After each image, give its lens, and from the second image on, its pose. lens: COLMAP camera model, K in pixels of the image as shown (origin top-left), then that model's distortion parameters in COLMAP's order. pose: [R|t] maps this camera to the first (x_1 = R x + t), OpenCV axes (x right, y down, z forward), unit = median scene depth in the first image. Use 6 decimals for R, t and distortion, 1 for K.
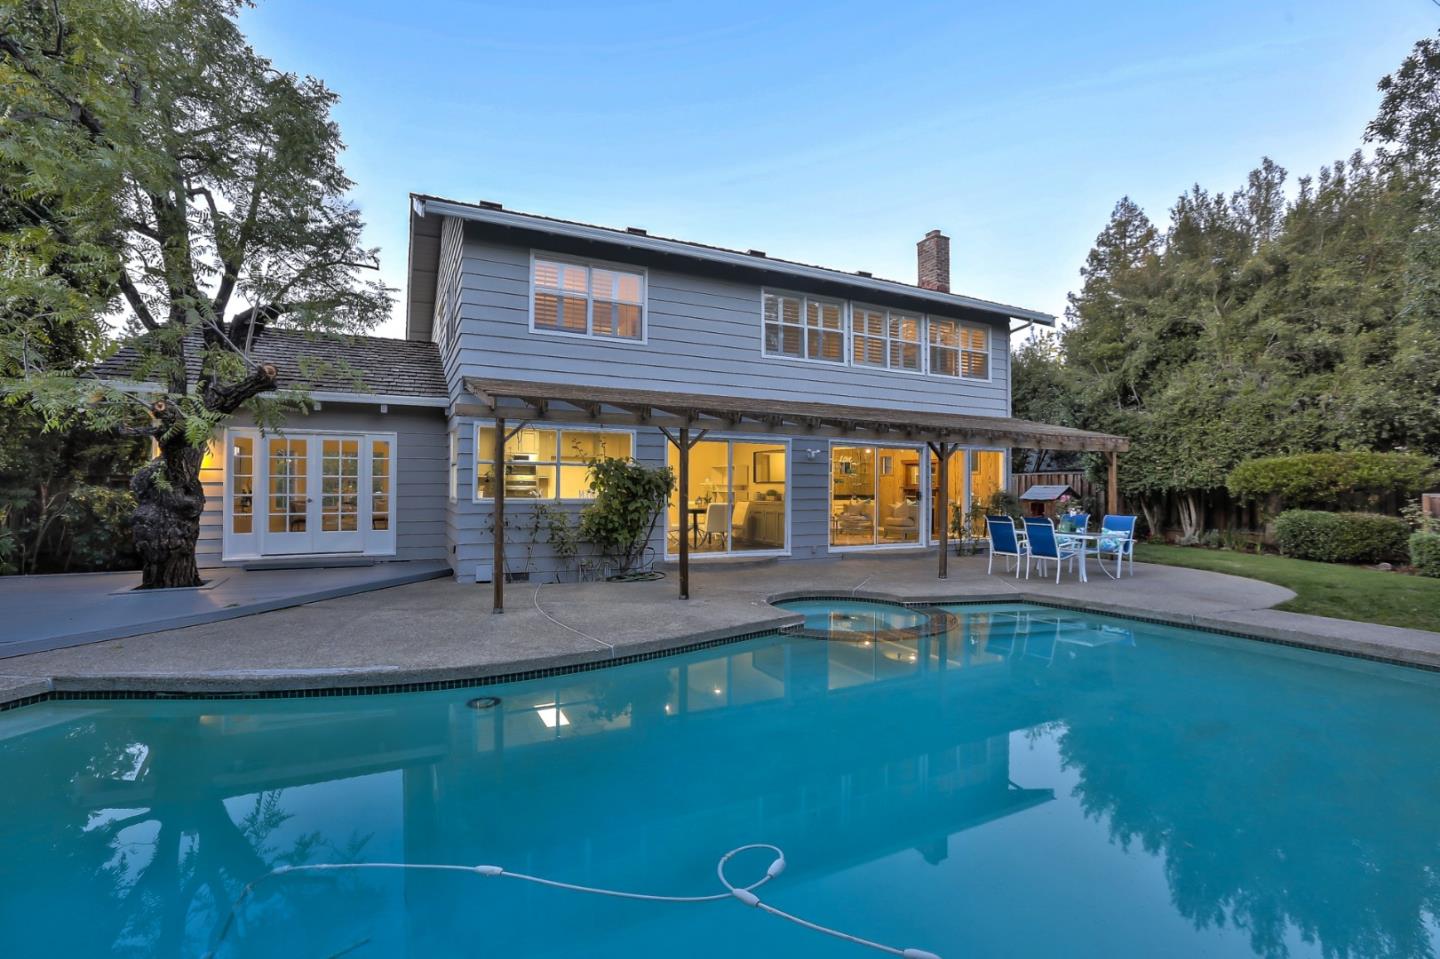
lens RADIAL K [[649.2, 0, 722.6], [0, 649.2, 481.0], [0, 0, 1]] dist [-0.032526, 0.003476]
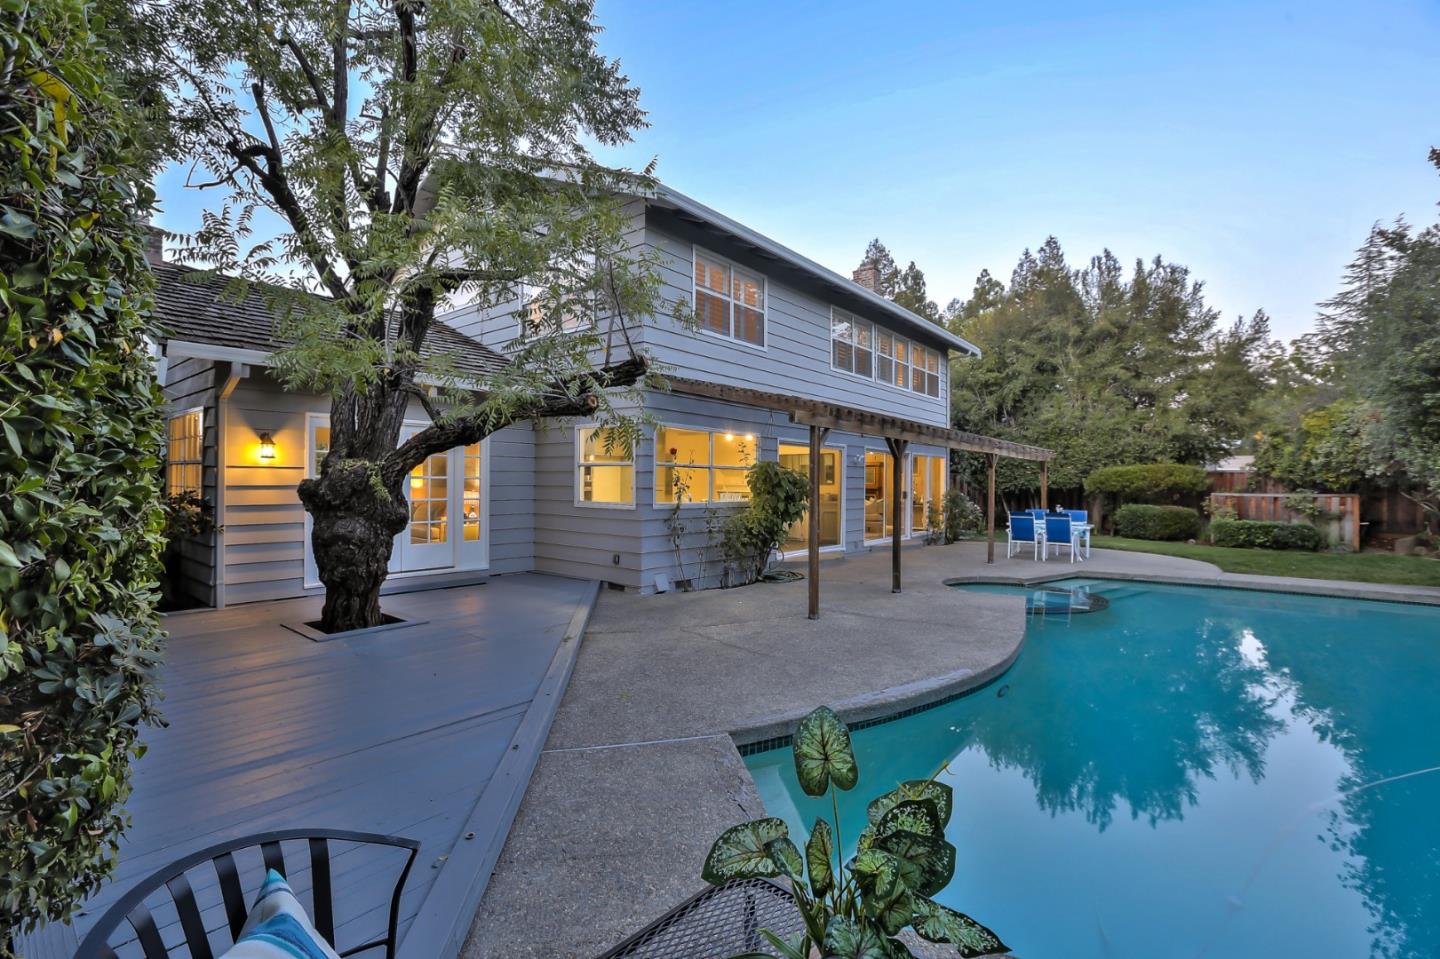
lens RADIAL K [[649.2, 0, 719.5], [0, 649.2, 480.7], [0, 0, 1]] dist [-0.032526, 0.003476]
pose [[0.909519, 0.004049, 0.415642, -0.512102], [-0.008775, 0.999917, 0.009463, -0.011656], [-0.415570, -0.012254, 0.909479, 0.077287]]
